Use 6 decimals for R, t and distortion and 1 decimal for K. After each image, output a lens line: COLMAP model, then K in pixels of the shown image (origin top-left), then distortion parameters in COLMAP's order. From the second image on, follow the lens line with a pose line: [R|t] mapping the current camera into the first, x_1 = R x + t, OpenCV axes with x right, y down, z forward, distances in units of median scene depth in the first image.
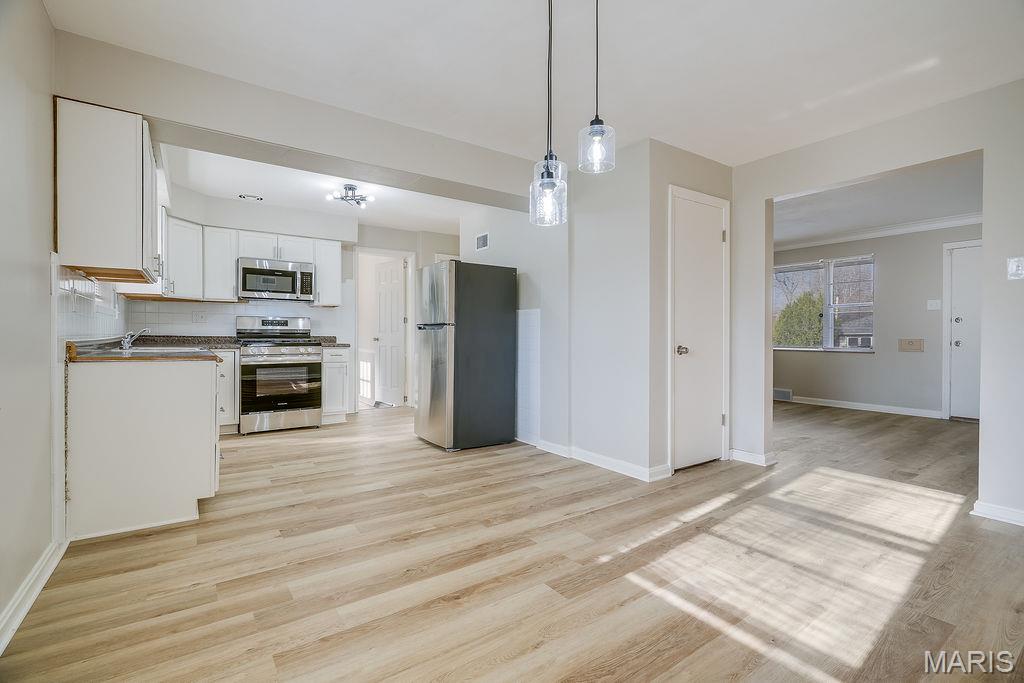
lens RADIAL K [[469.6, 0, 510.4], [0, 469.6, 331.9], [0, 0, 1]] dist [-0.000170, 0.000171]
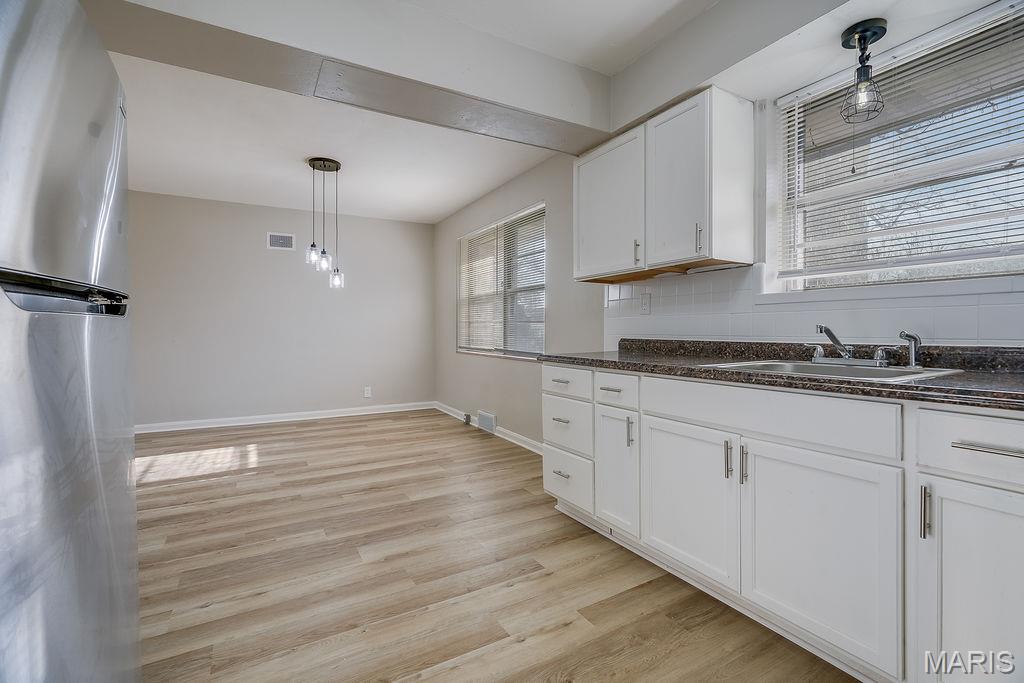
lens RADIAL K [[469.6, 0, 510.4], [0, 469.6, 331.9], [0, 0, 1]] dist [-0.000170, 0.000171]
pose [[-0.995578, -0.006247, 0.093726, -0.353504], [-0.006493, 0.999976, -0.002322, 0.003349], [-0.093709, -0.002921, -0.995595, 1.099943]]
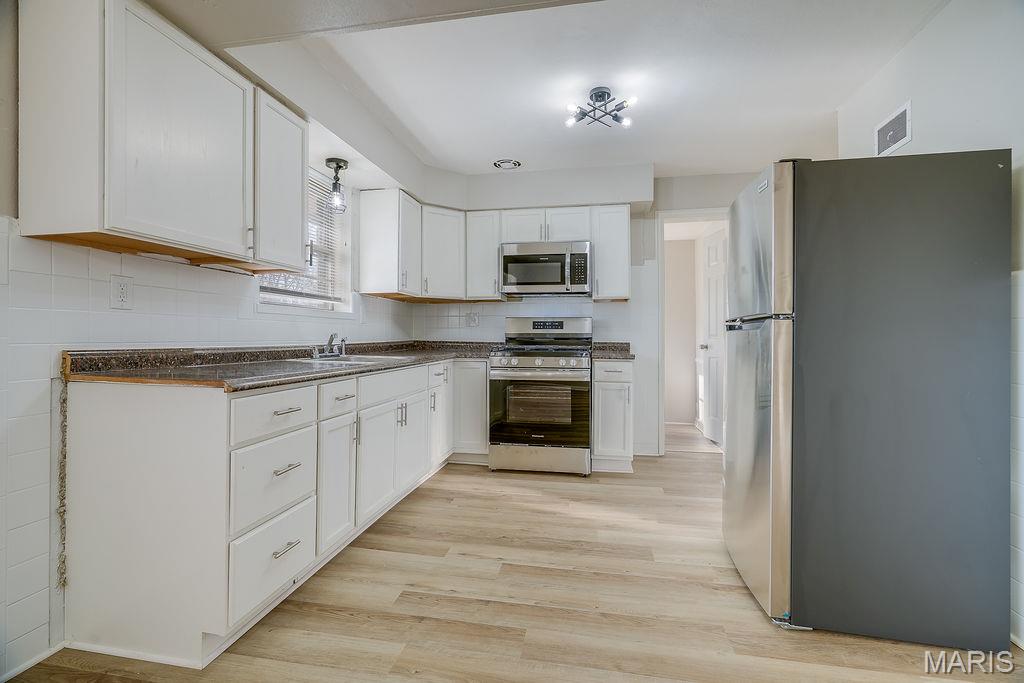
lens RADIAL K [[469.6, 0, 510.4], [0, 469.6, 331.9], [0, 0, 1]] dist [-0.000170, 0.000171]
pose [[0.707254, -0.011977, -0.706858, -0.002451], [0.003661, 0.999905, -0.013279, 0.002221], [0.706950, 0.006804, 0.707231, 0.463012]]
